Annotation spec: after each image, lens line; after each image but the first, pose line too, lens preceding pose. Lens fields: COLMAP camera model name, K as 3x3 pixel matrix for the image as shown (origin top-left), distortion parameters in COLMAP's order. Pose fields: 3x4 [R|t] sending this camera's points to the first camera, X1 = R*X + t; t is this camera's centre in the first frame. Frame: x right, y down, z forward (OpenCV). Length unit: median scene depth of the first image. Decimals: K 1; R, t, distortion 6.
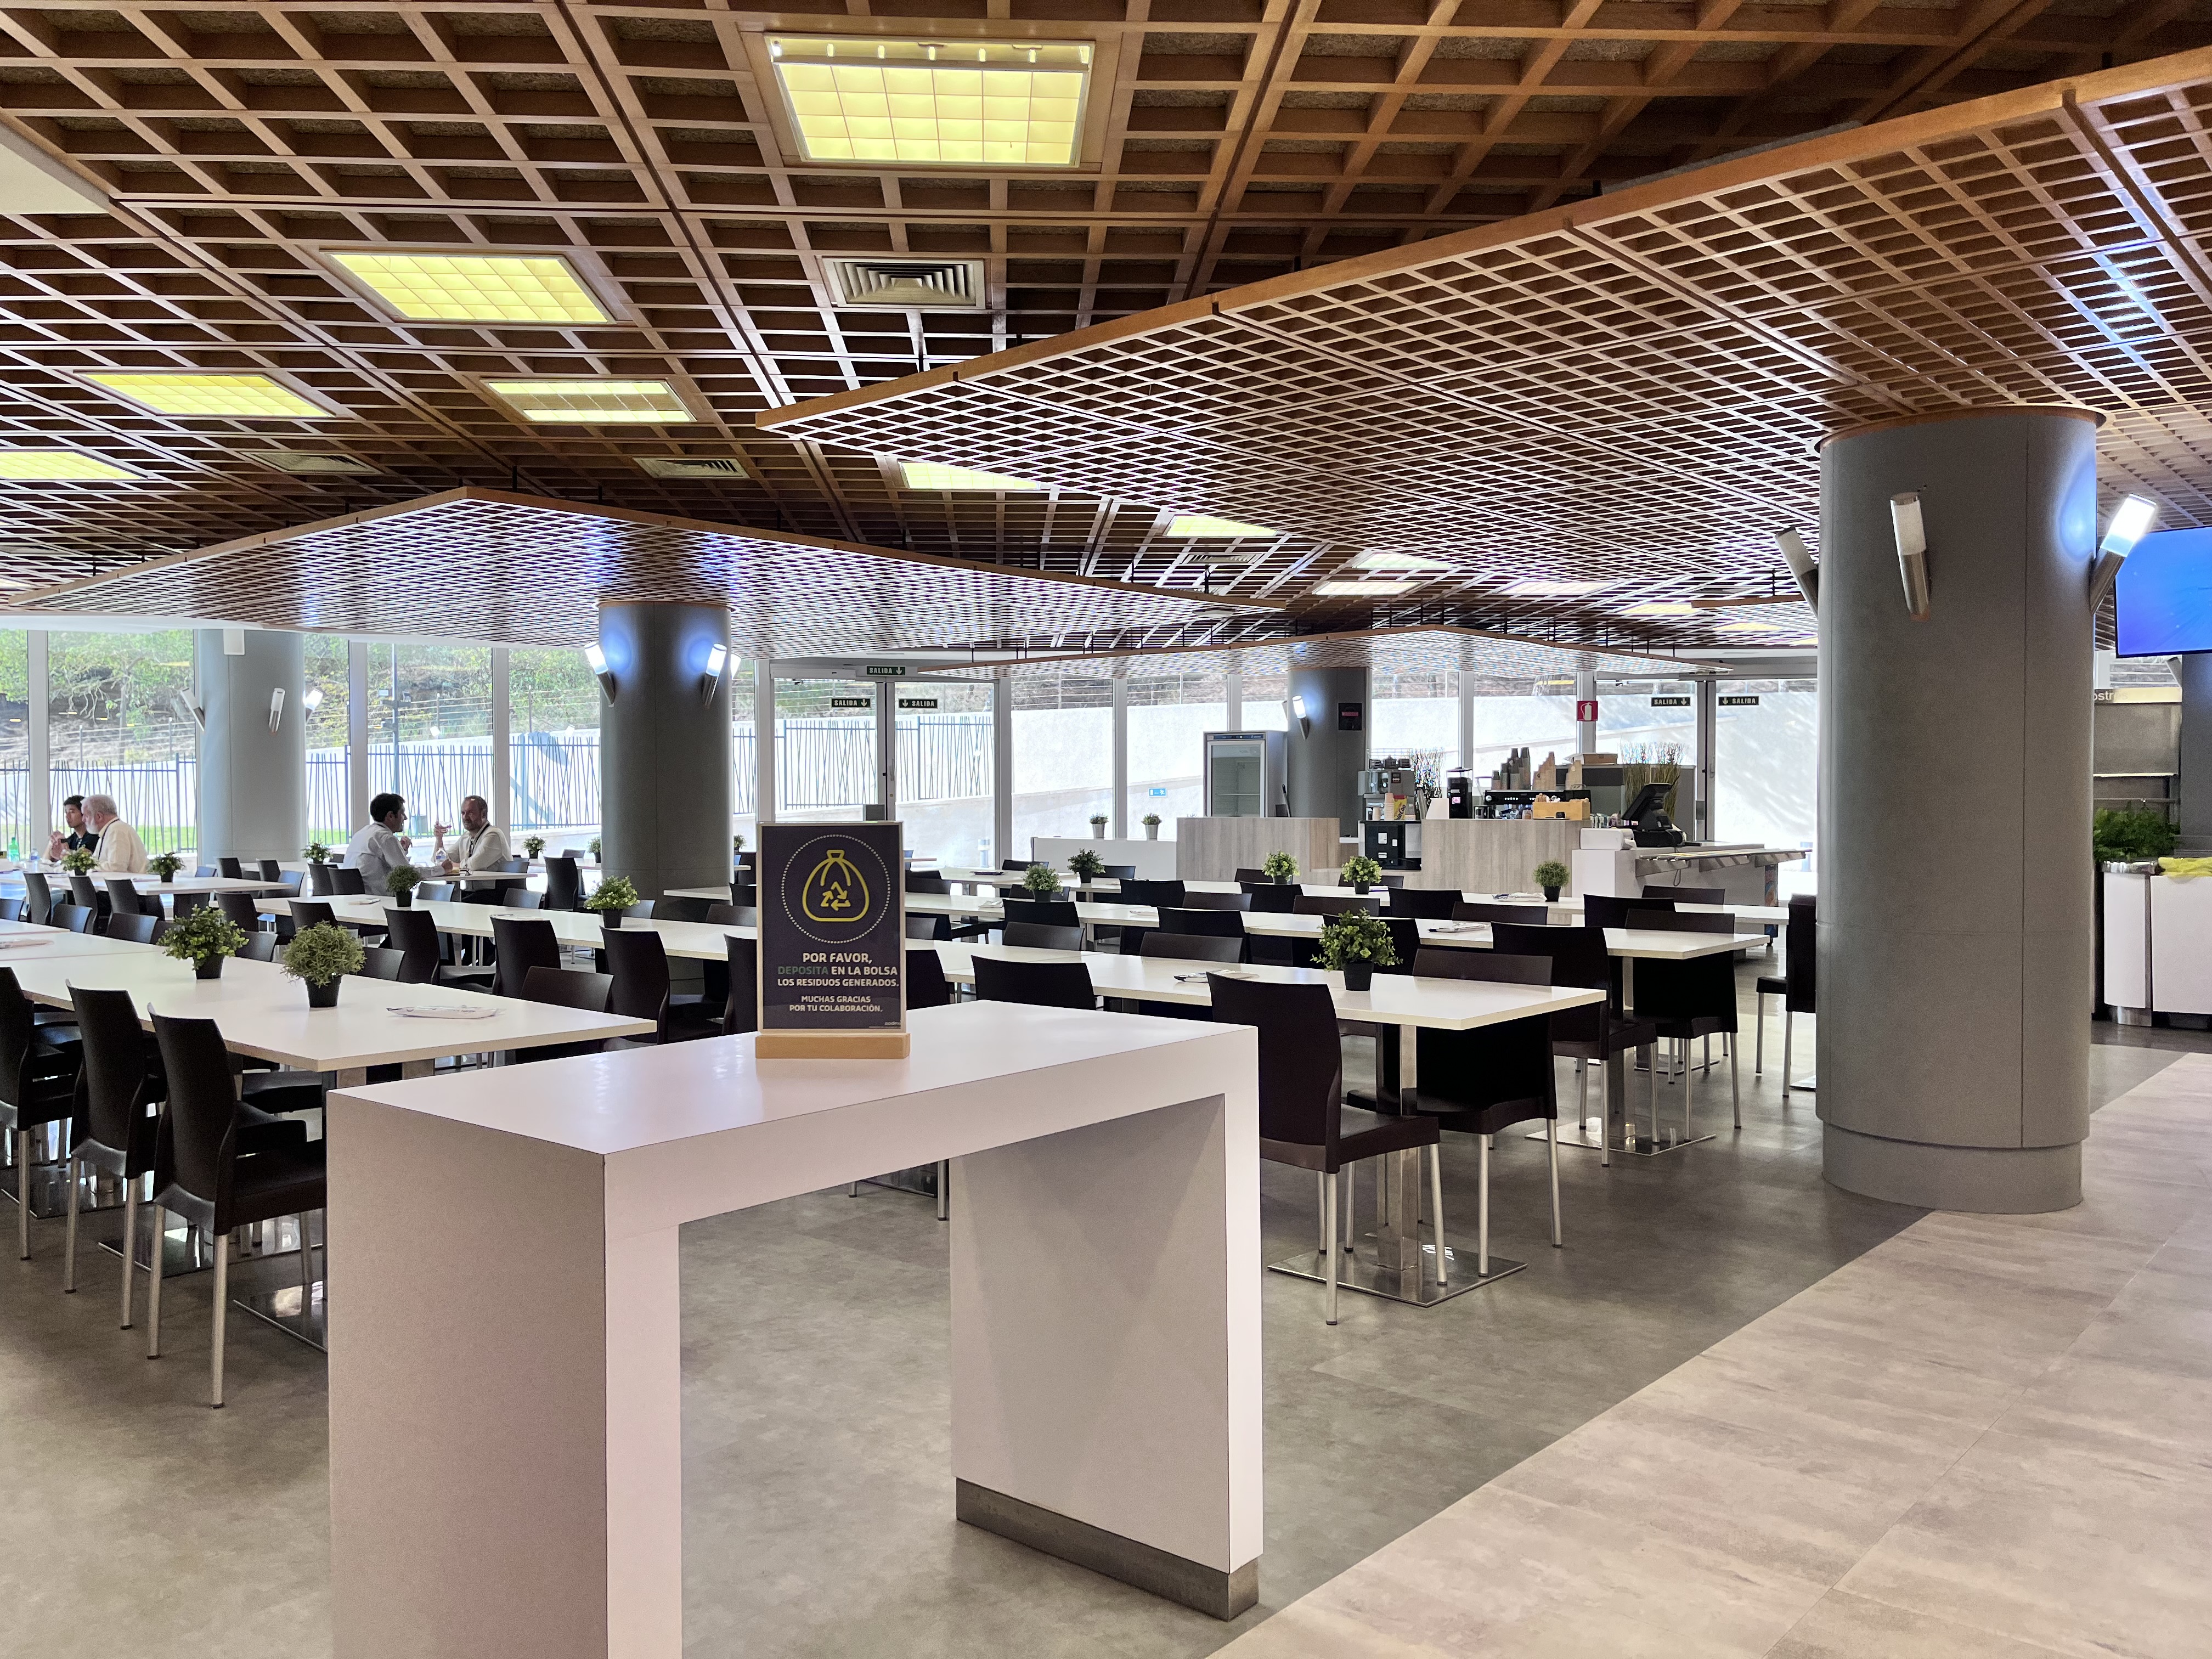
lens RADIAL K [[1681.6, 0, 1080.8], [0, 1681.6, 842.3], [0, 0, 1]] dist [0.076131, -0.096230]
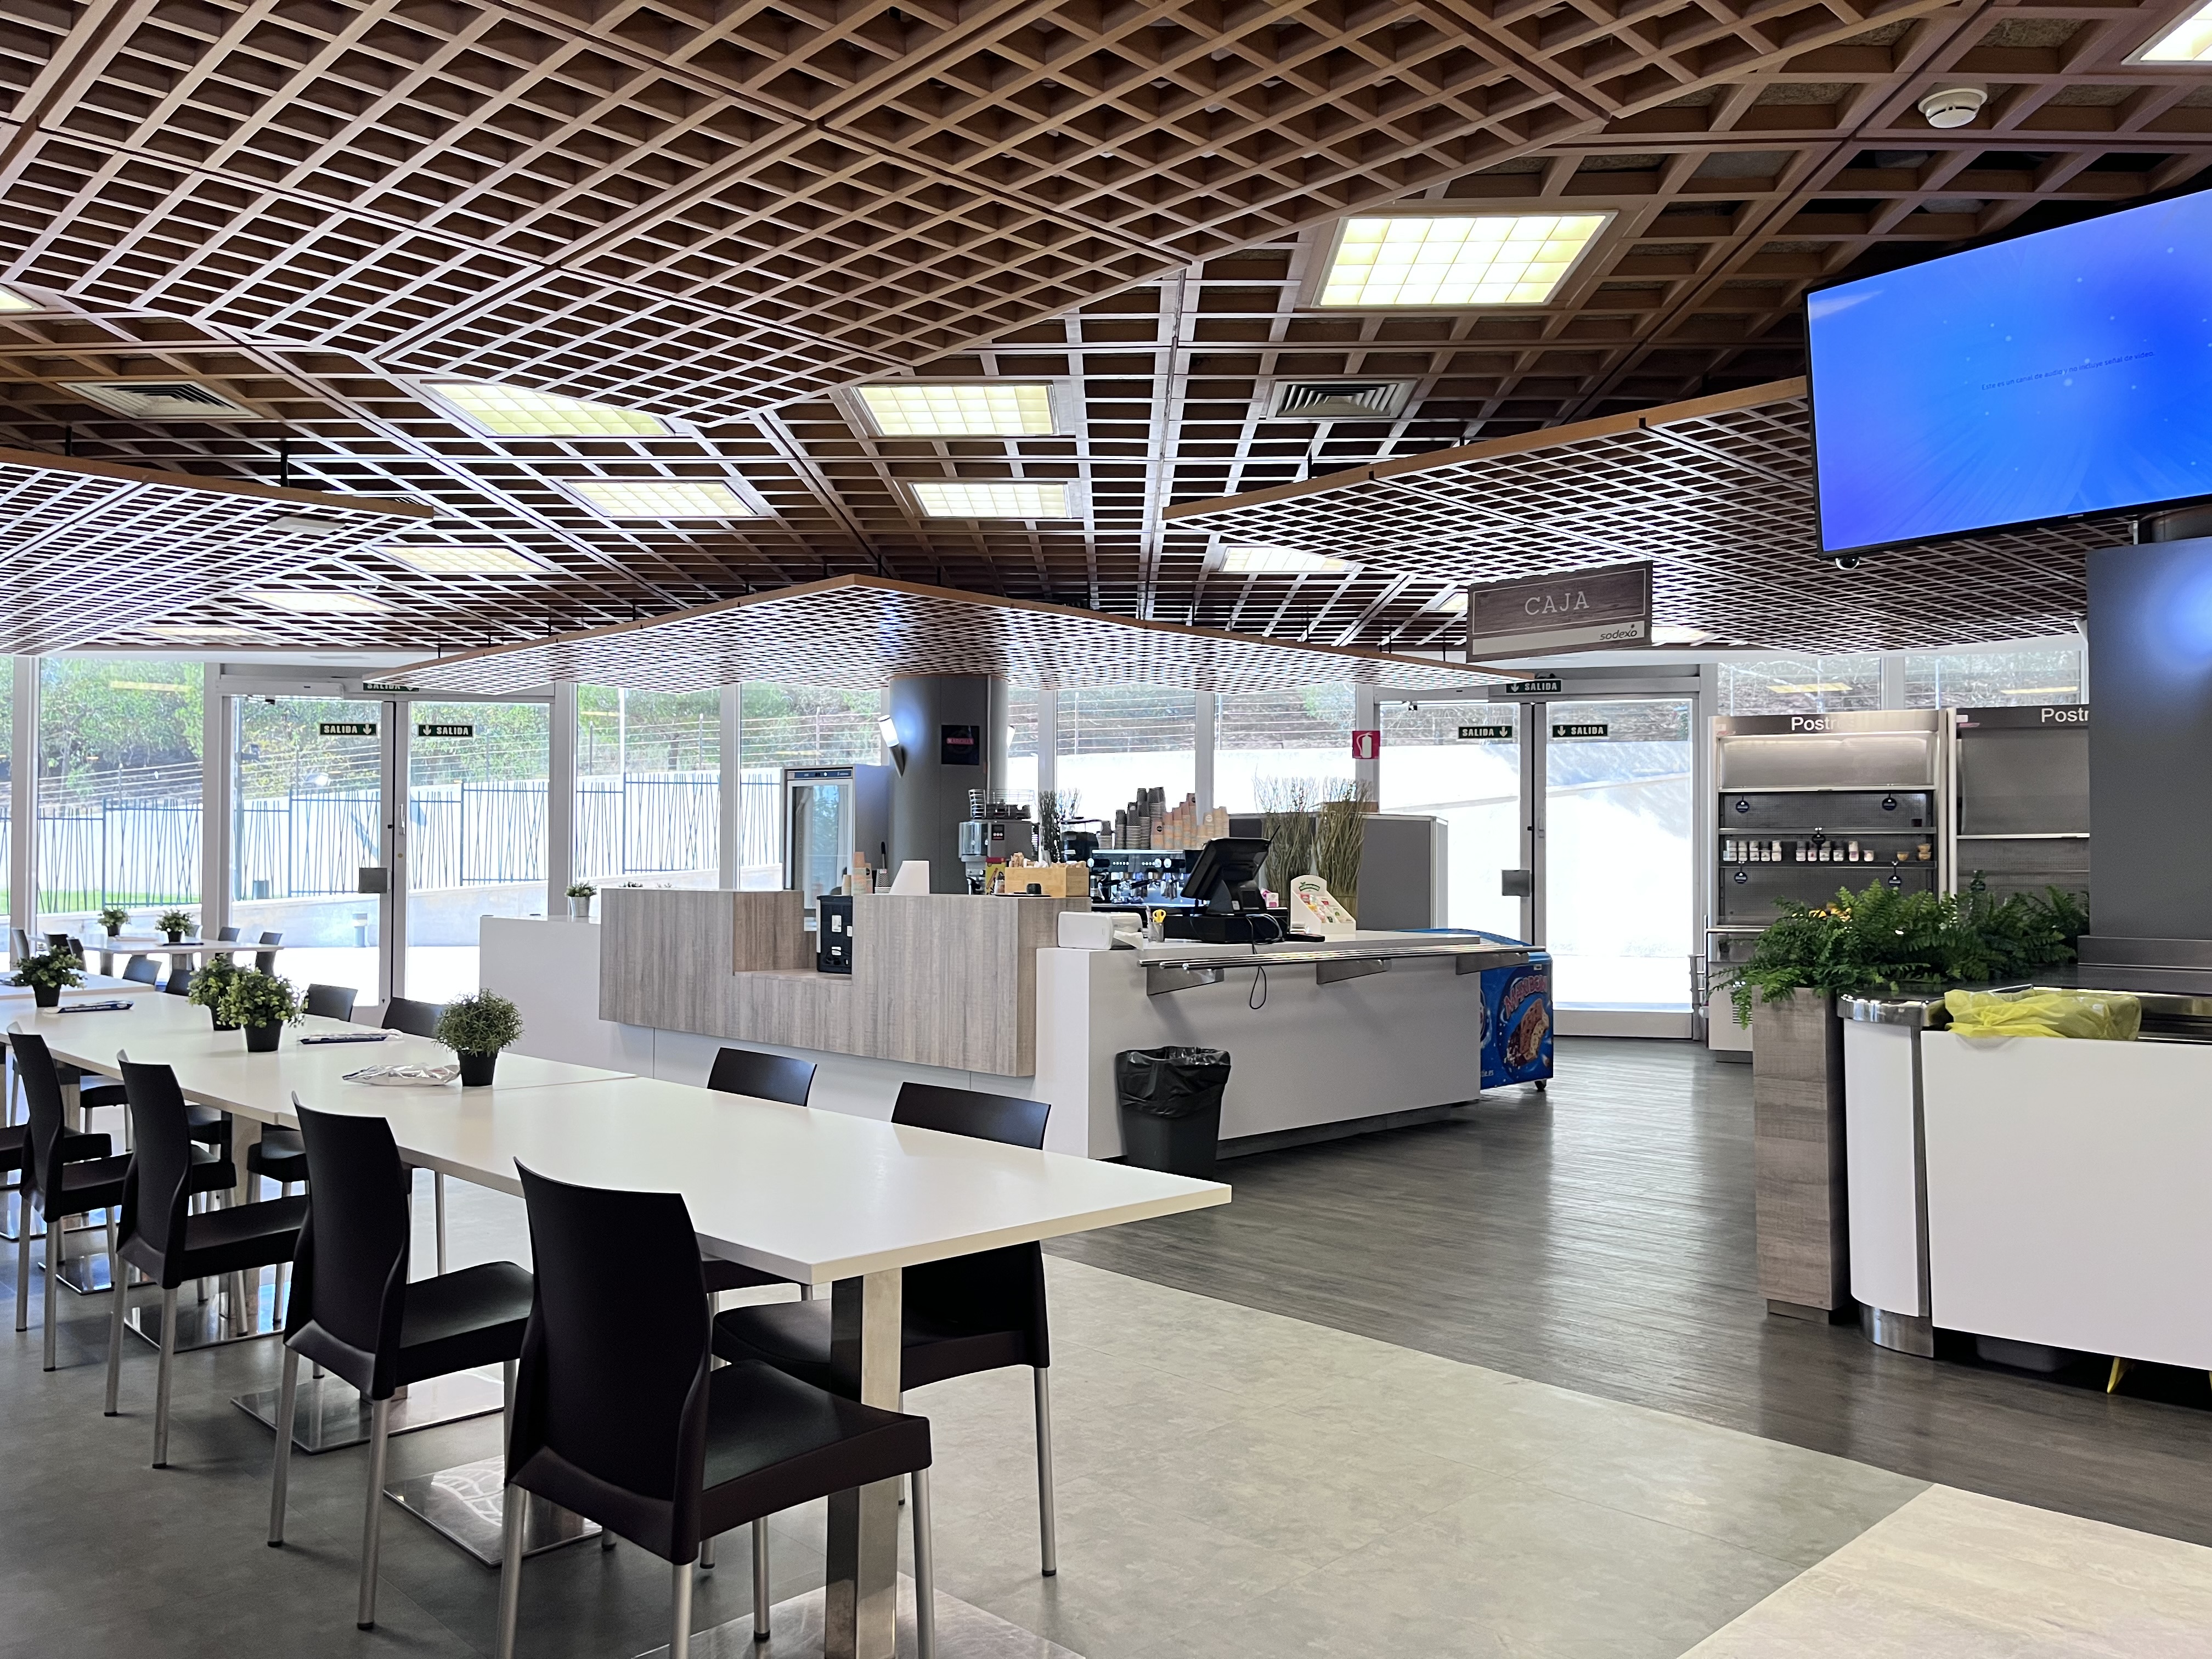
lens RADIAL K [[1681.6, 0, 1086.6], [0, 1681.6, 828.3], [0, 0, 1]] dist [0.076131, -0.096230]
pose [[0.997497, 0.004497, -0.070566, 0.428533], [-0.007974, 0.998763, -0.049071, -0.010760], [0.070259, 0.049511, 0.996299, 0.516152]]
